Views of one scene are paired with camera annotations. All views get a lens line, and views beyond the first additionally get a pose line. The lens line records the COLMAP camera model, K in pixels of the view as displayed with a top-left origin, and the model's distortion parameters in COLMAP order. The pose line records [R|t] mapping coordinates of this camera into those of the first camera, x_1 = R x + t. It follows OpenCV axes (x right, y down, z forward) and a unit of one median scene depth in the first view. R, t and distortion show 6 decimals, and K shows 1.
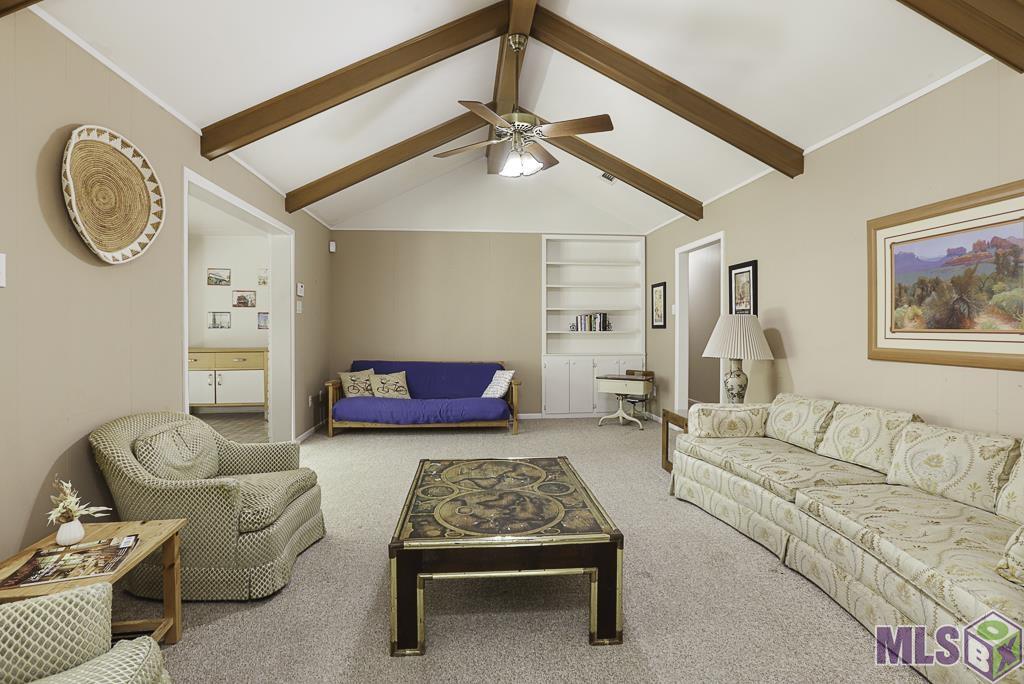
lens RADIAL K [[467.5, 0, 508.4], [0, 467.5, 331.3], [0, 0, 1]] dist [-0.053563, 0.000099]
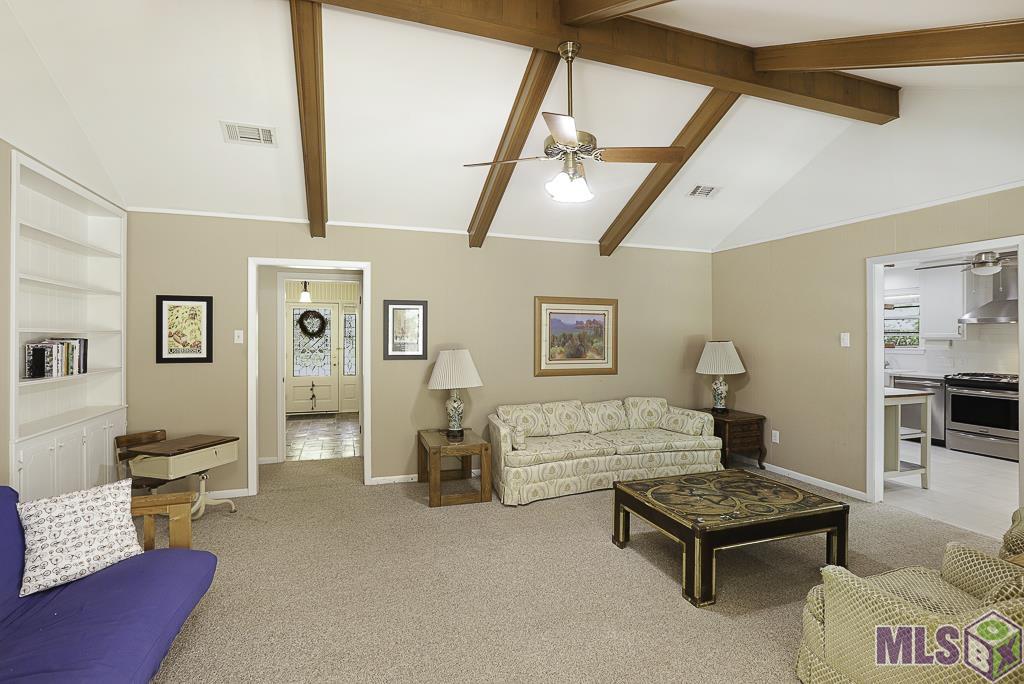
lens RADIAL K [[483.0, 0, 512.0], [0, 483.0, 342.0], [0, 0, 1]] dist [-0.002464, -0.000114]
pose [[-0.246650, -0.007827, 0.969073, -1.054893], [0.003615, 0.999953, 0.008996, -0.094836], [-0.969098, 0.005722, -0.246610, 1.674009]]
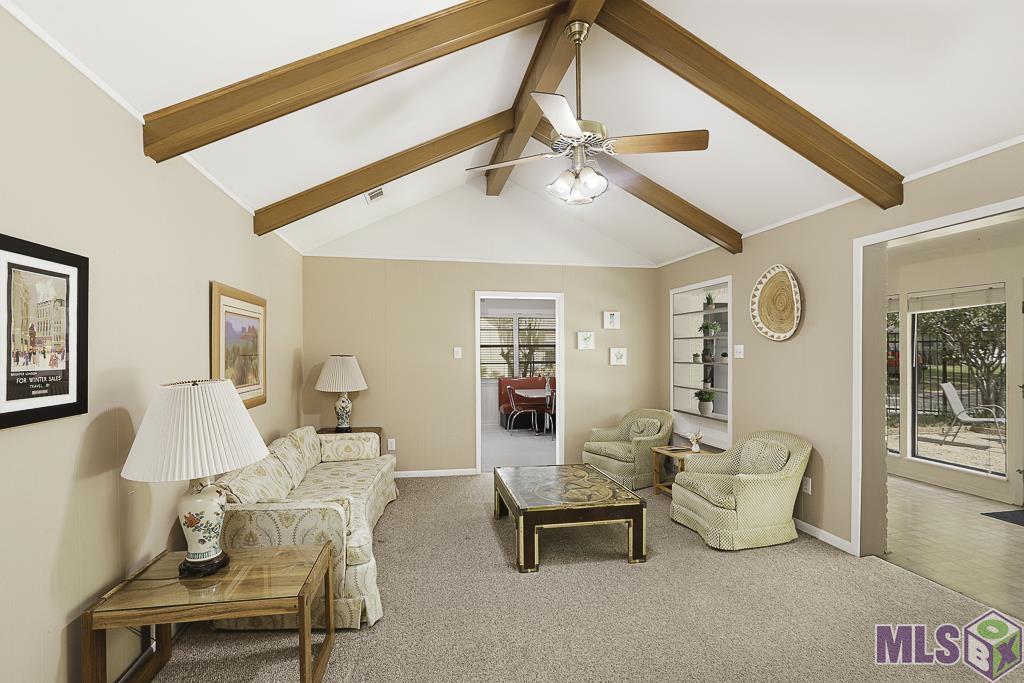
lens RADIAL K [[488.3, 0, 509.1], [0, 488.3, 347.2], [0, 0, 1]] dist [-0.041913, 0.031310]
pose [[-0.994630, 0.002441, -0.103462, 0.284798], [0.002522, 0.999997, -0.000648, -0.105769], [0.103460, -0.000906, -0.994633, 2.290514]]
